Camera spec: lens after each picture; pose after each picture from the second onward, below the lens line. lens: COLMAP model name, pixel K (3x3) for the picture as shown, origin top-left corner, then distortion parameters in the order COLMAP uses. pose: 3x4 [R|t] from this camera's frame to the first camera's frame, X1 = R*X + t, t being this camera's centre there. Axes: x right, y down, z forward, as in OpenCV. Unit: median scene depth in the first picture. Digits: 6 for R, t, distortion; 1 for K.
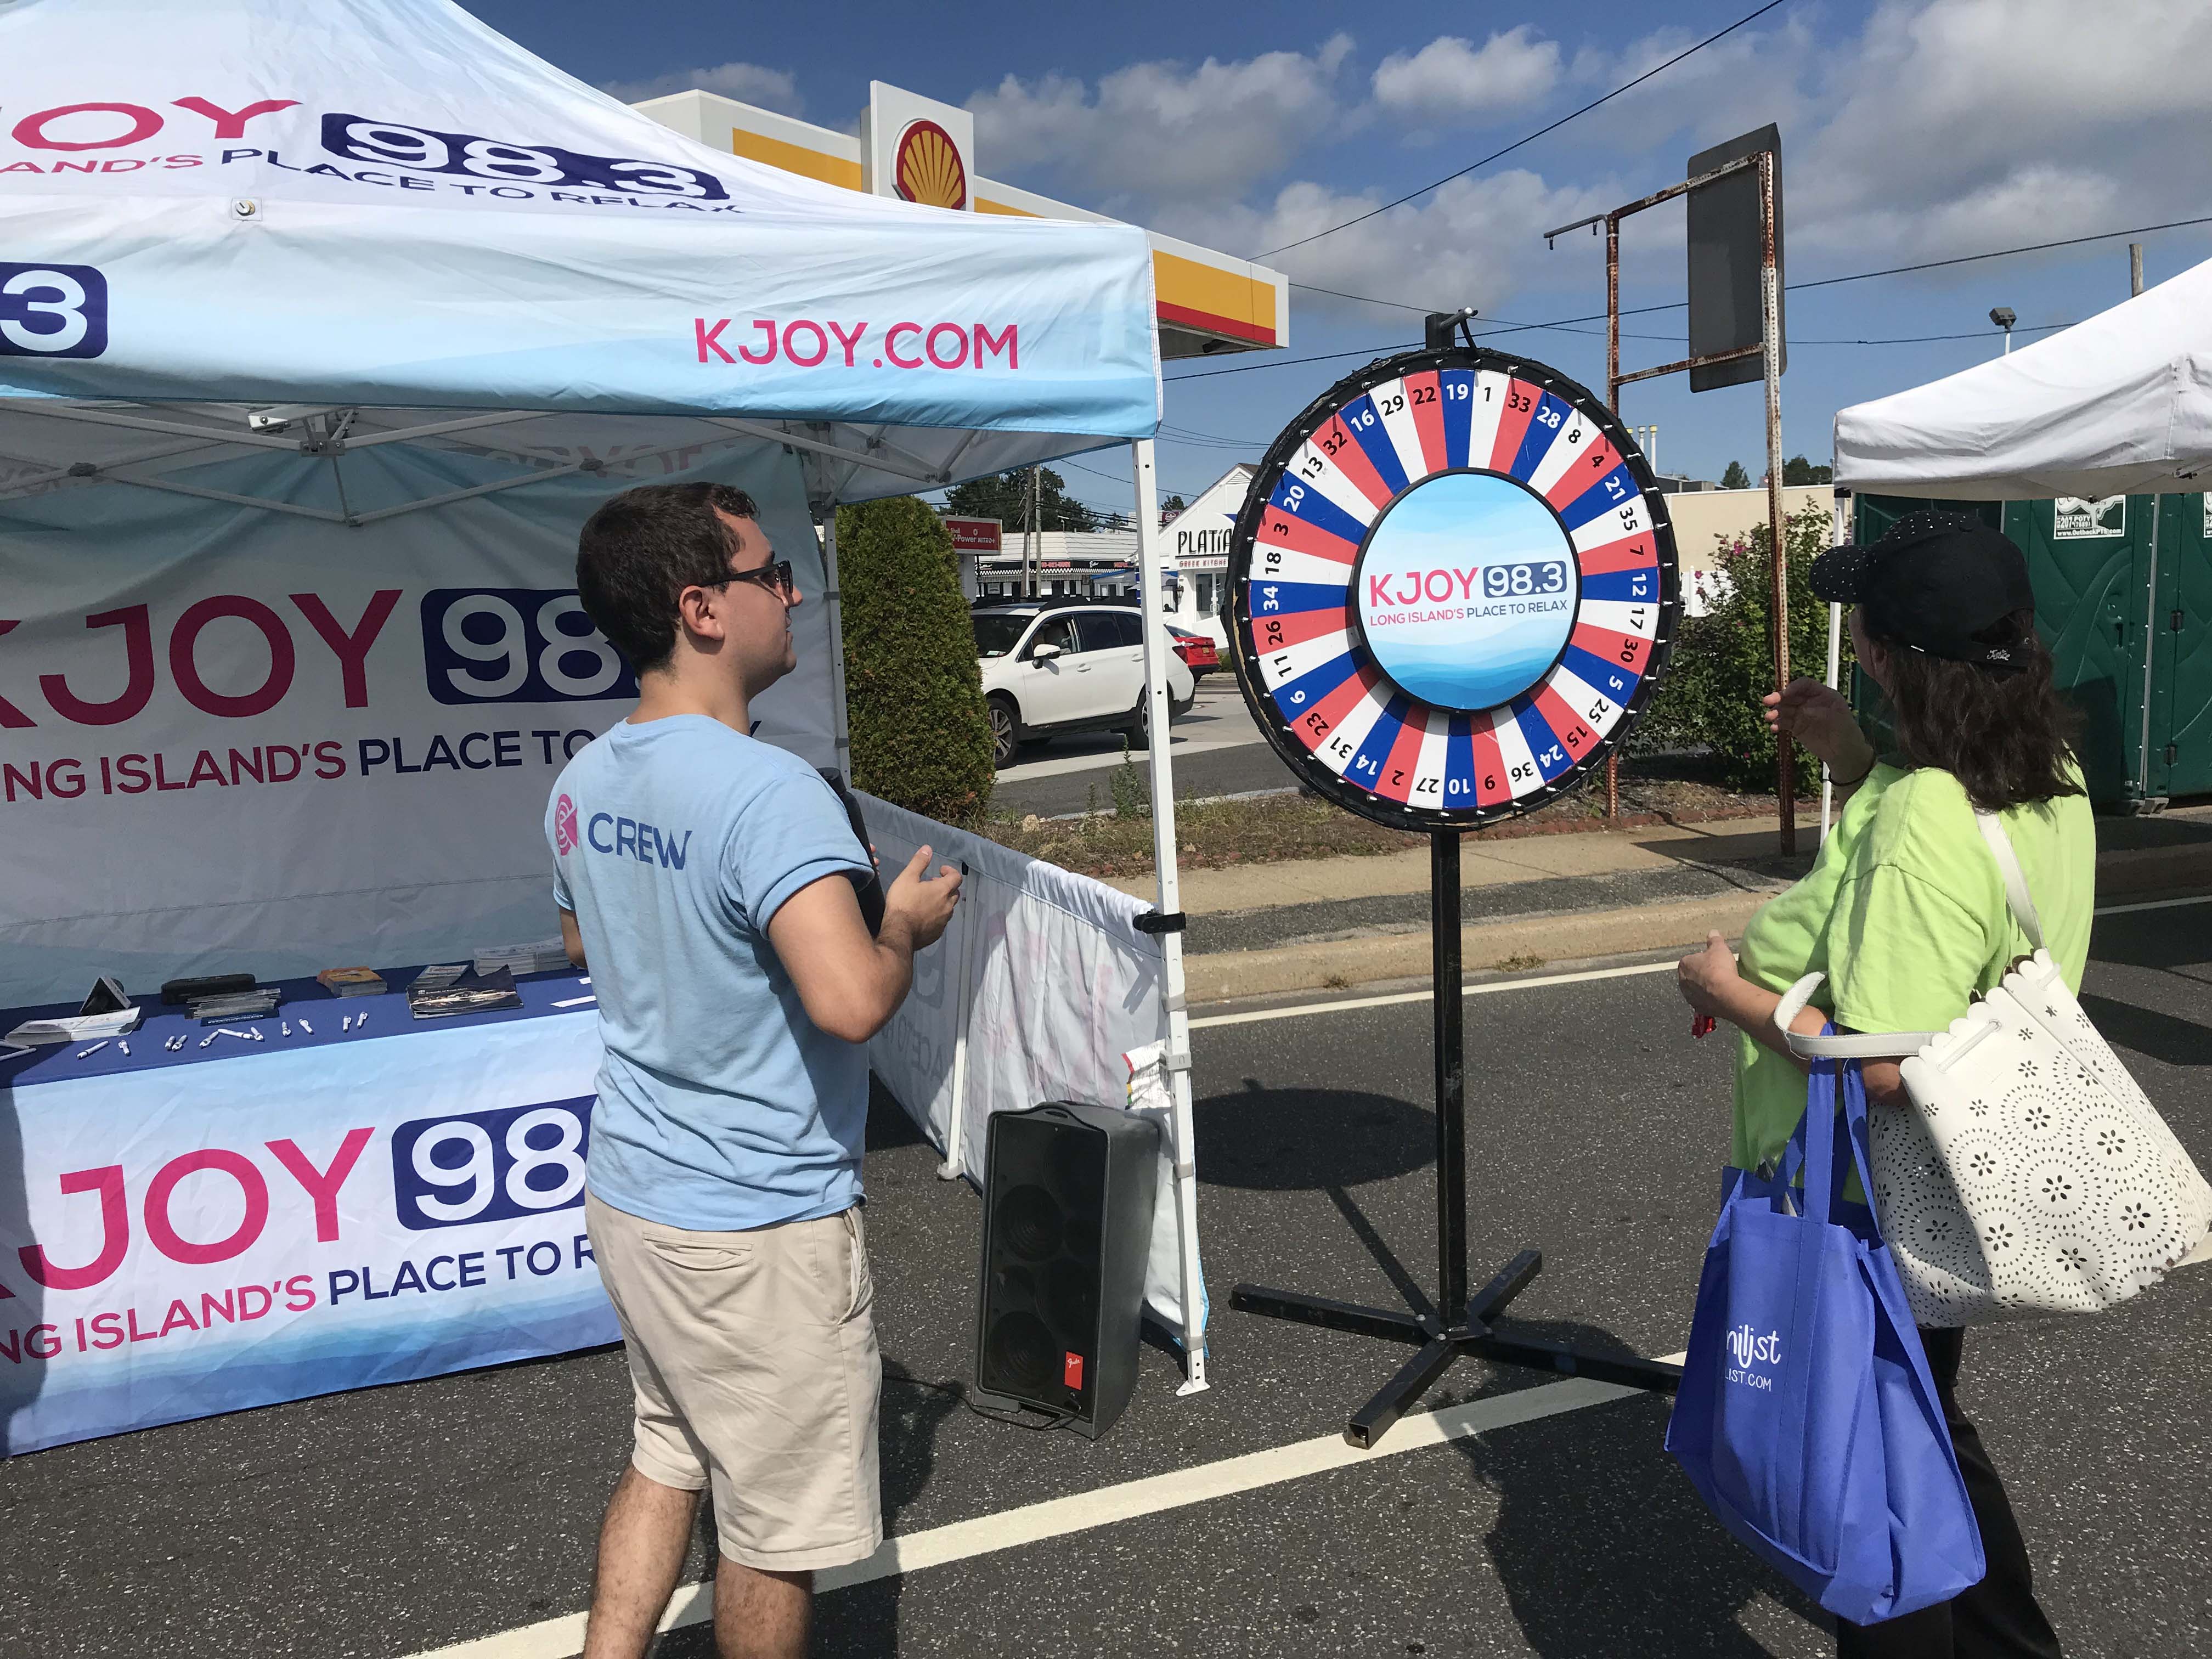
lens RADIAL K [[1802.9, 0, 1086.4], [0, 1802.9, 842.8], [0, 0, 1]] dist [0.014450, 0.007031]
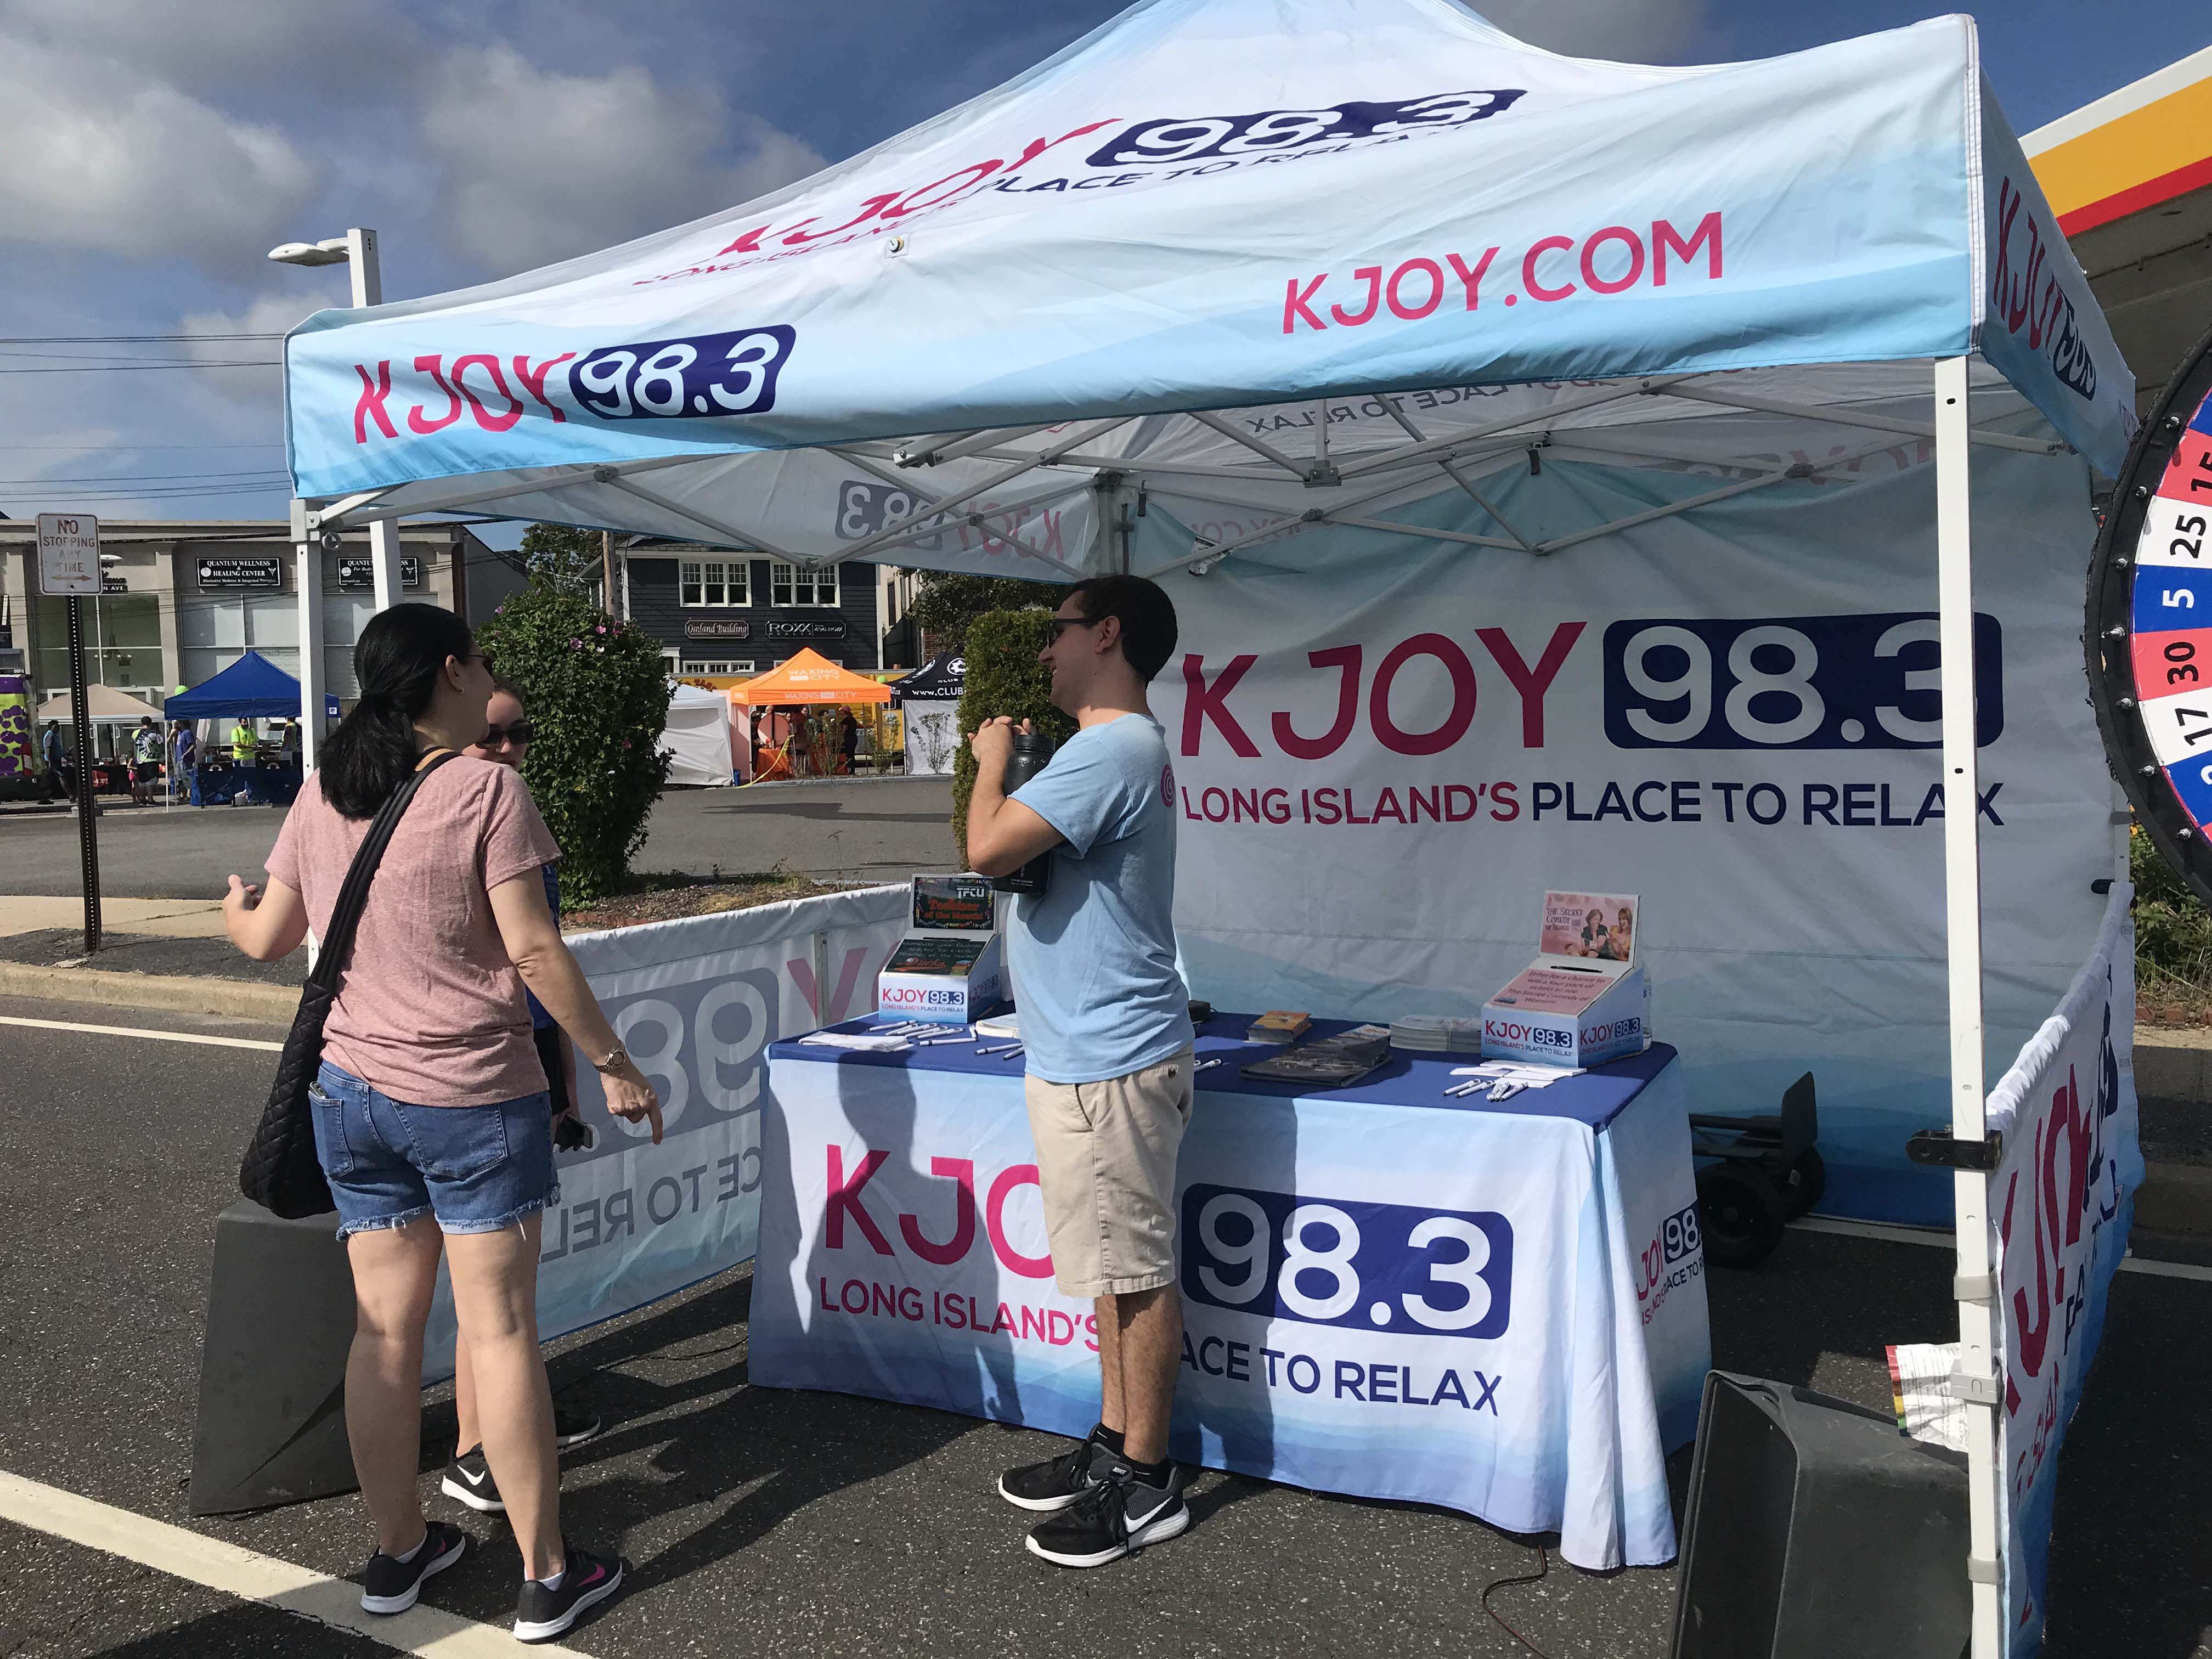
lens RADIAL K [[1799.0, 0, 1106.0], [0, 1799.0, 829.5], [0, 0, 1]] dist [0.081068, -0.217809]
pose [[0.623639, 0.075862, -0.778023, 0.318593], [-0.096489, 0.995139, 0.019690, -0.044451], [0.775735, 0.062792, 0.627927, 0.369129]]
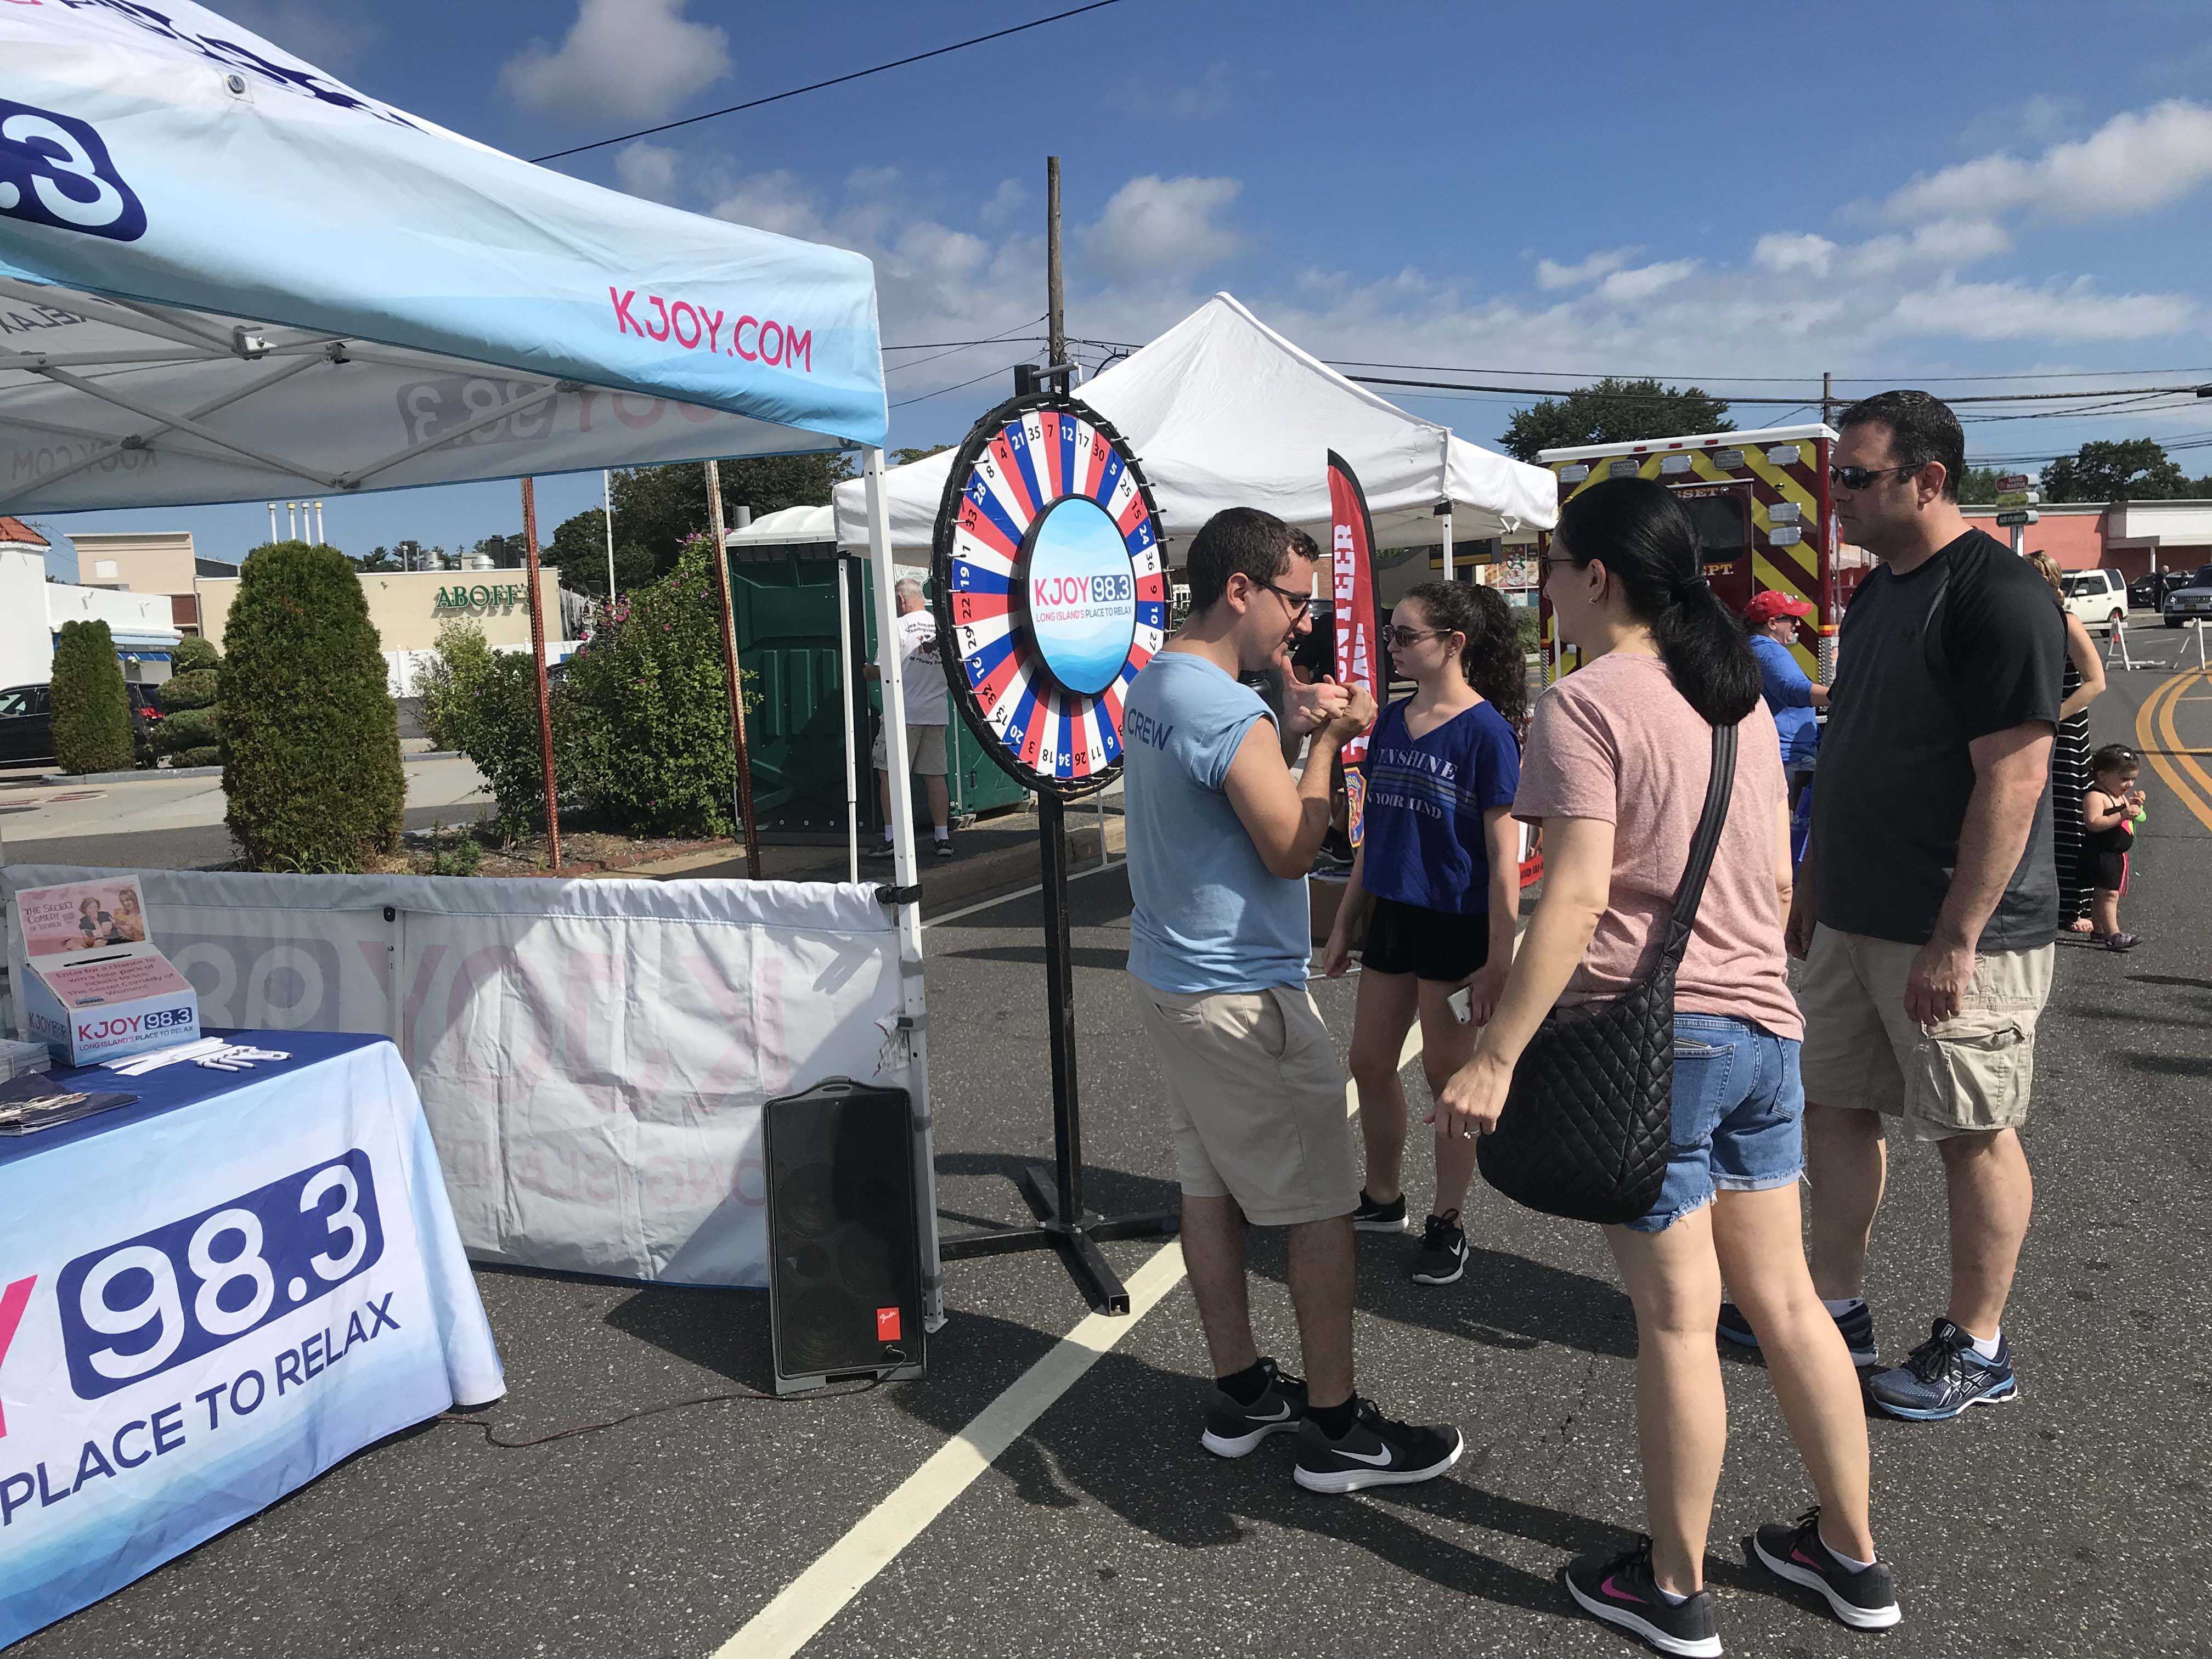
lens RADIAL K [[1822.7, 0, 1091.5], [0, 1822.7, 838.0], [0, 0, 1]] dist [0.009683, 0.013027]
pose [[0.719823, -0.073404, 0.690266, -0.601660], [0.109331, 0.993971, -0.008312, 0.030275], [-0.685494, 0.081450, 0.723508, 0.124763]]
